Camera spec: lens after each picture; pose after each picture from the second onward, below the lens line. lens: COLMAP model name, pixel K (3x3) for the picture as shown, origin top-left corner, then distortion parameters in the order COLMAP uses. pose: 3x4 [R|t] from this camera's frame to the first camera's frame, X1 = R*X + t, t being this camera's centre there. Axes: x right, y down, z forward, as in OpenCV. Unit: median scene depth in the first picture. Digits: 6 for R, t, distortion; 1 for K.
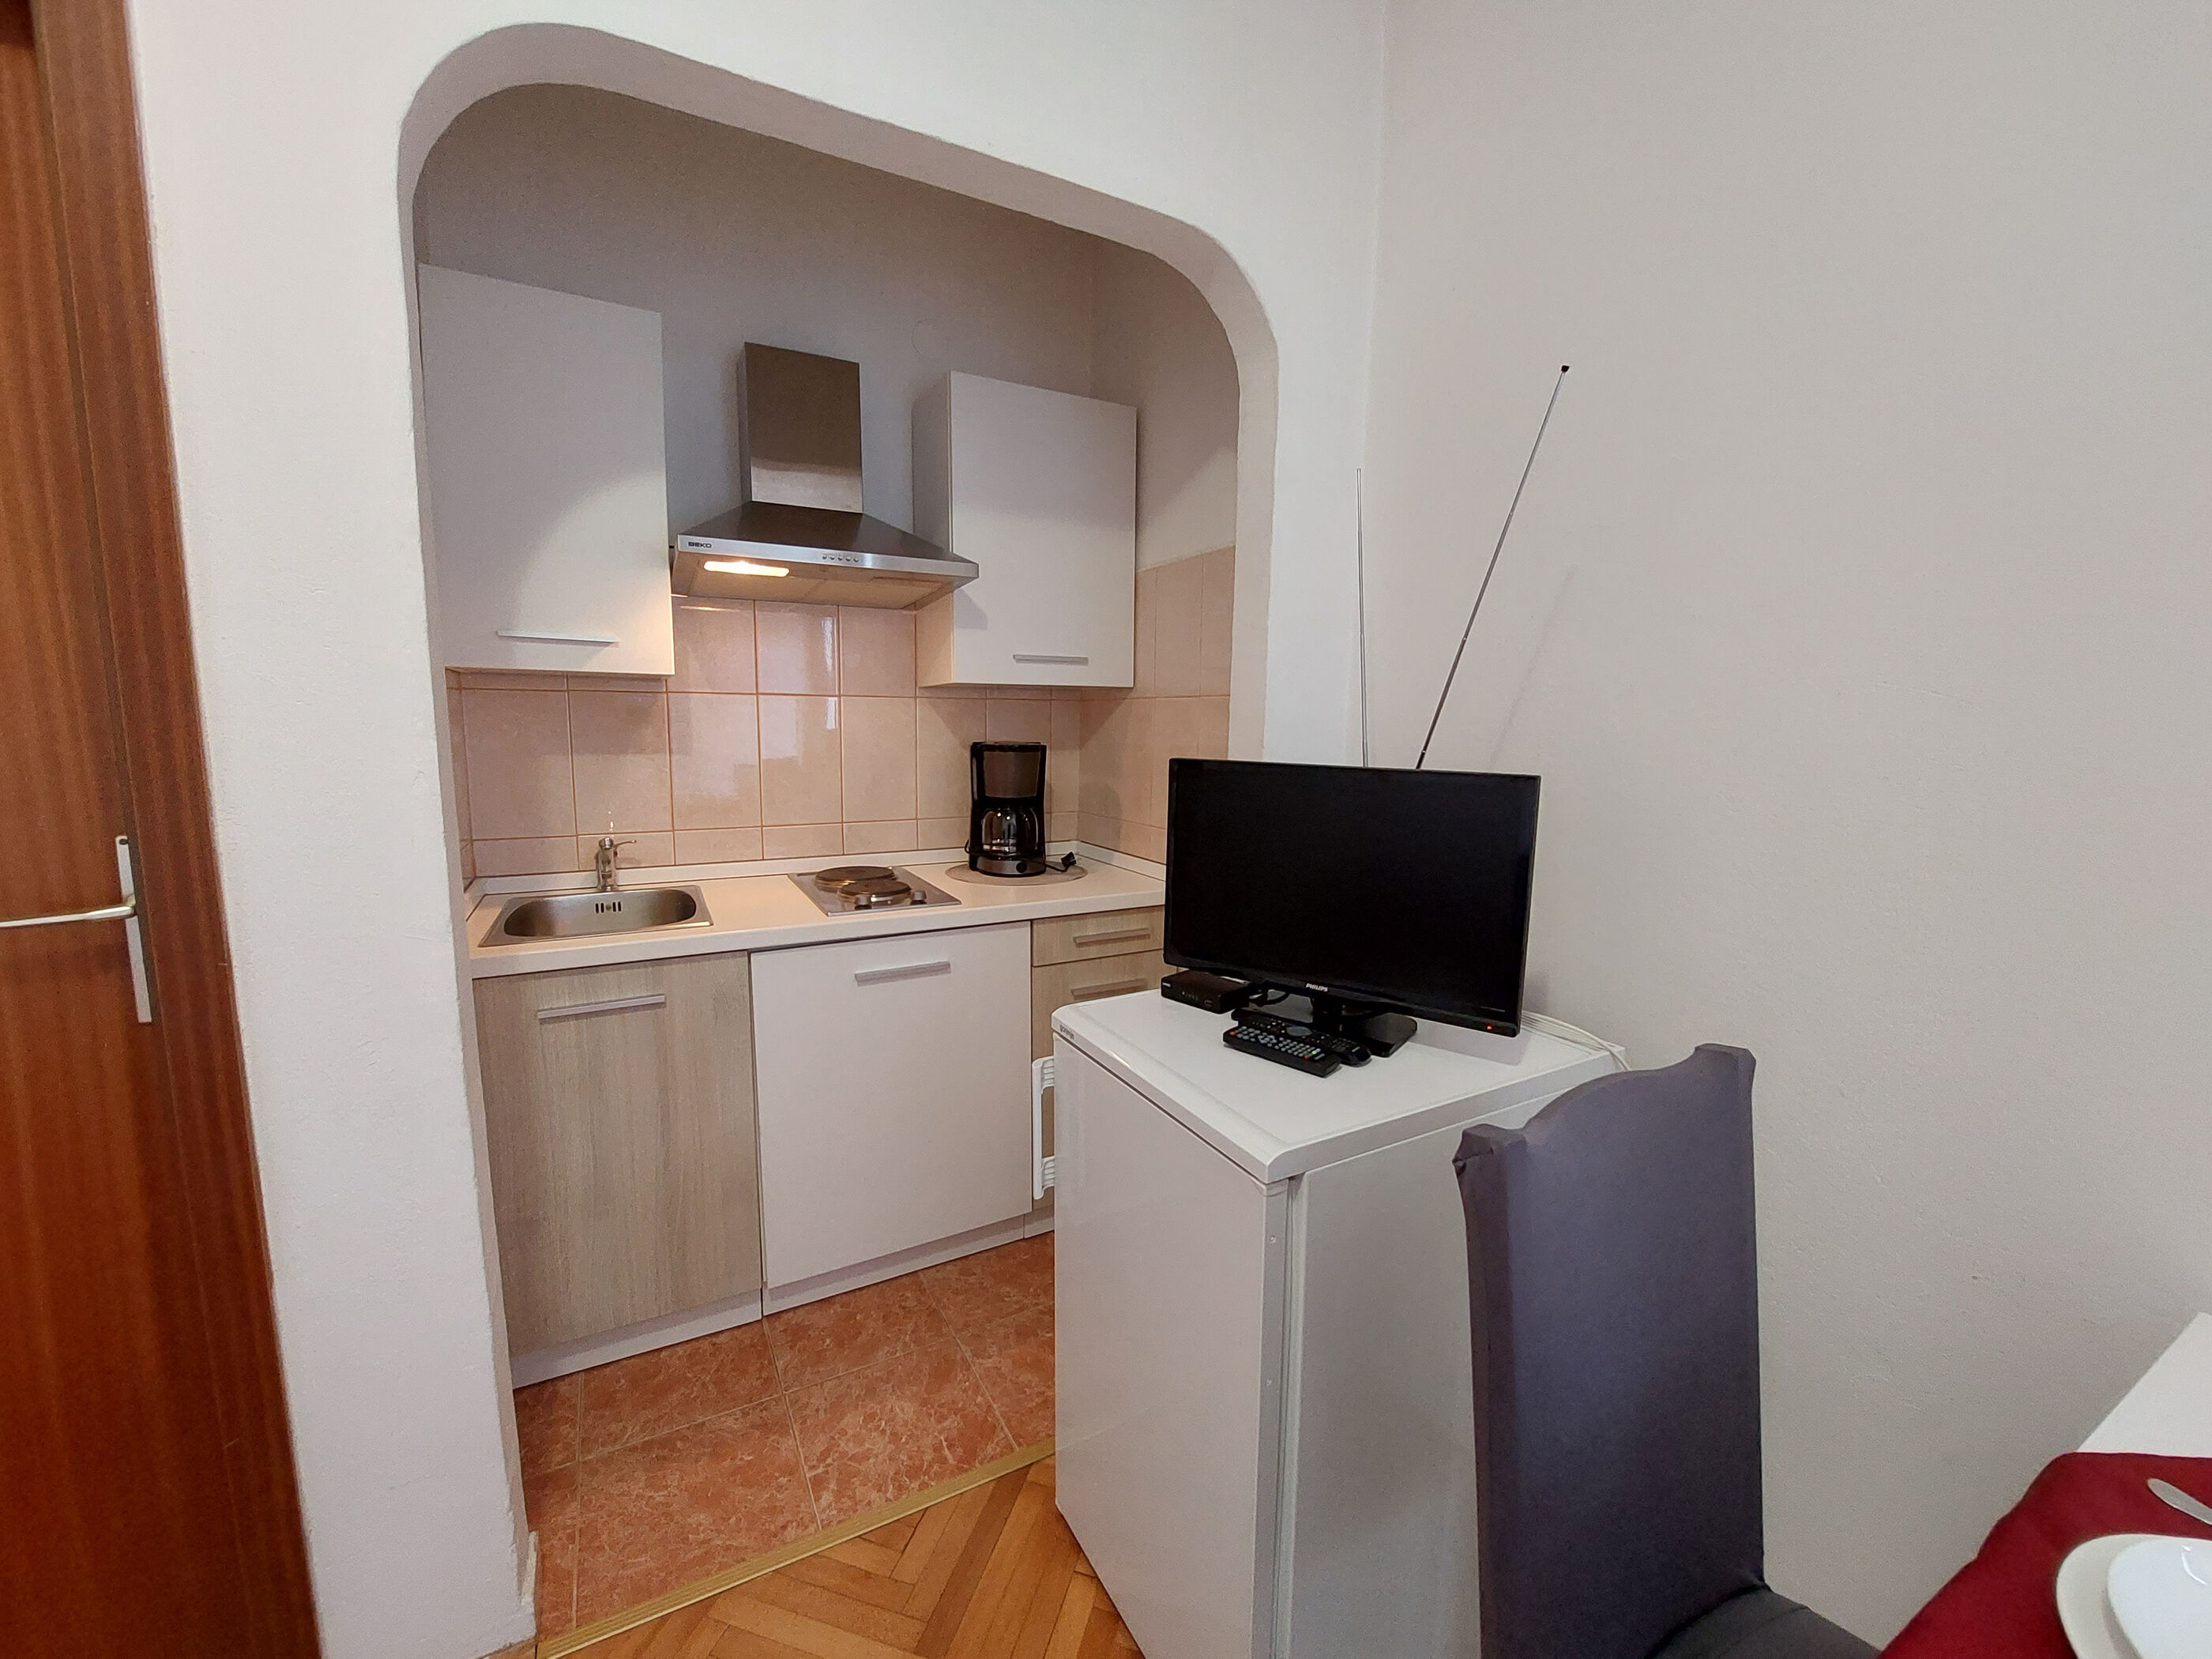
lens RADIAL K [[888.5, 0, 1100.9], [0, 888.5, 830.3], [0, 0, 1]] dist [-0.004116, -0.000590]
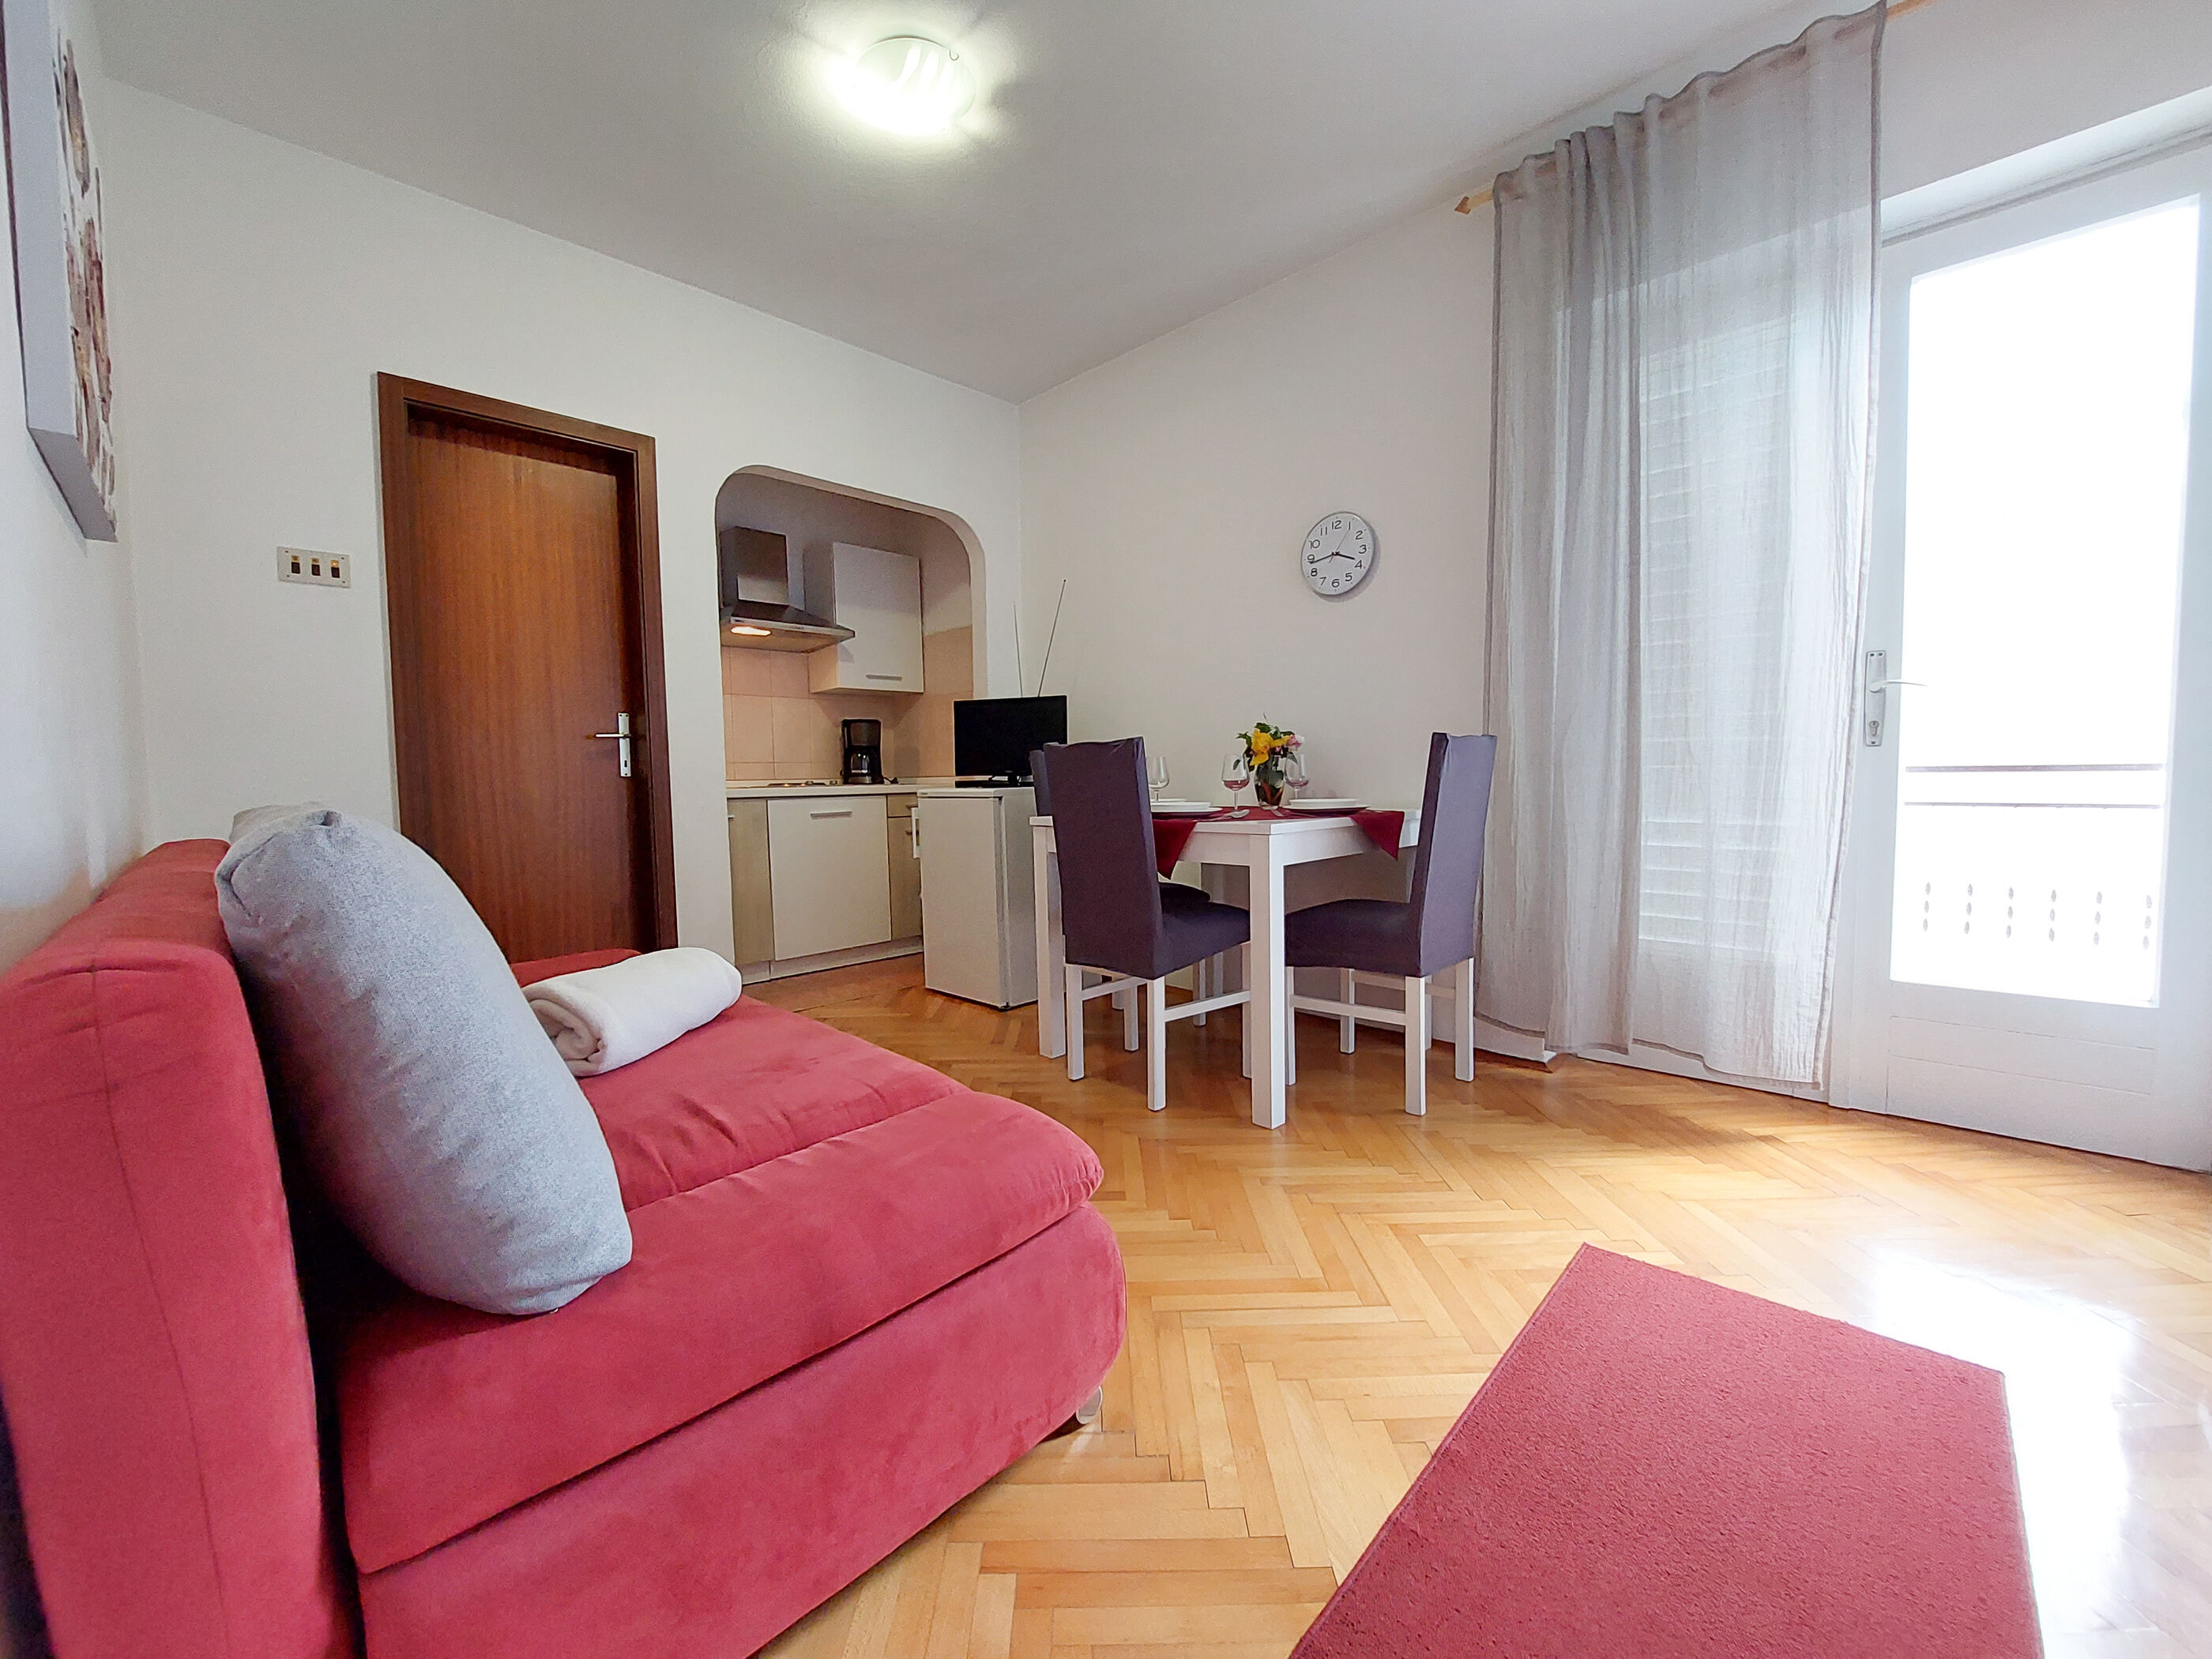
lens RADIAL K [[888.5, 0, 1100.9], [0, 888.5, 830.3], [0, 0, 1]] dist [-0.004116, -0.000590]
pose [[0.956065, -0.046091, 0.289509, -0.211545], [0.066219, 0.995993, -0.060113, 0.356785], [-0.285578, 0.076643, 0.955286, -1.212118]]
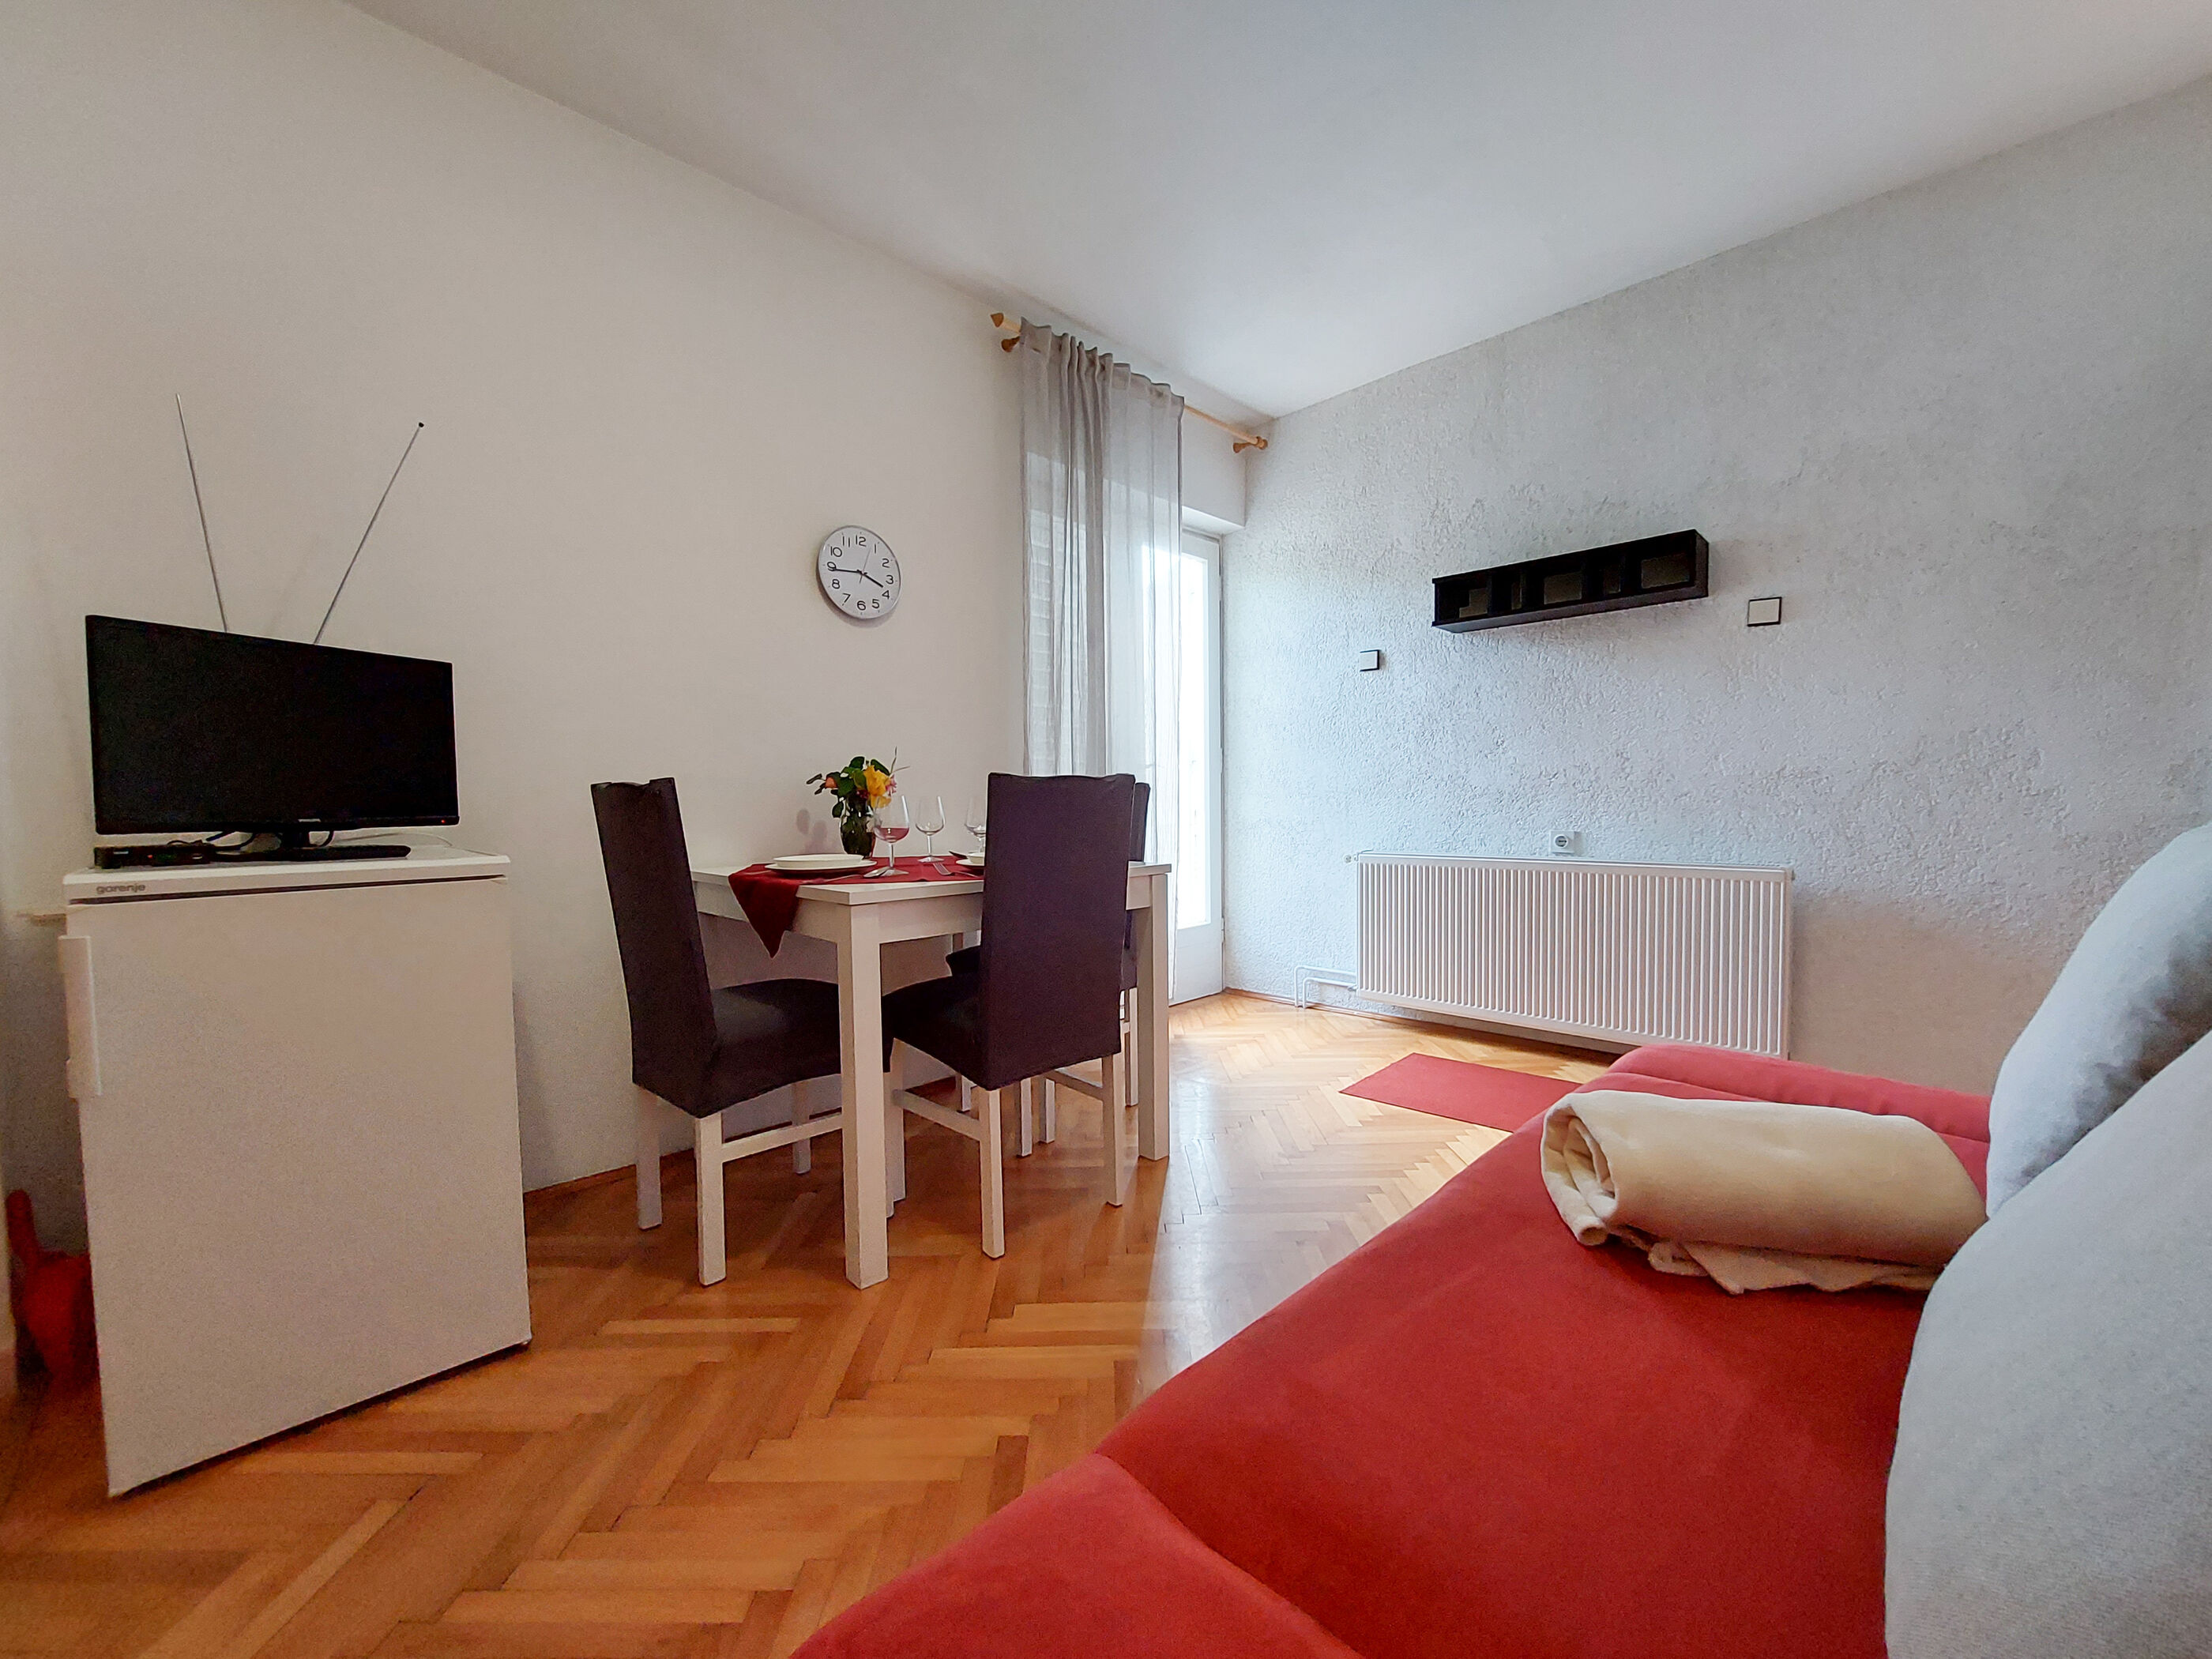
lens RADIAL K [[883.4, 0, 1104.8], [0, 883.4, 839.1], [0, 0, 1]] dist [-0.012526, -0.000512]
pose [[-0.291195, -0.045526, 0.955580, -0.768141], [0.135724, 0.986798, 0.088372, 0.150678], [-0.946987, 0.155428, -0.281172, 0.179192]]
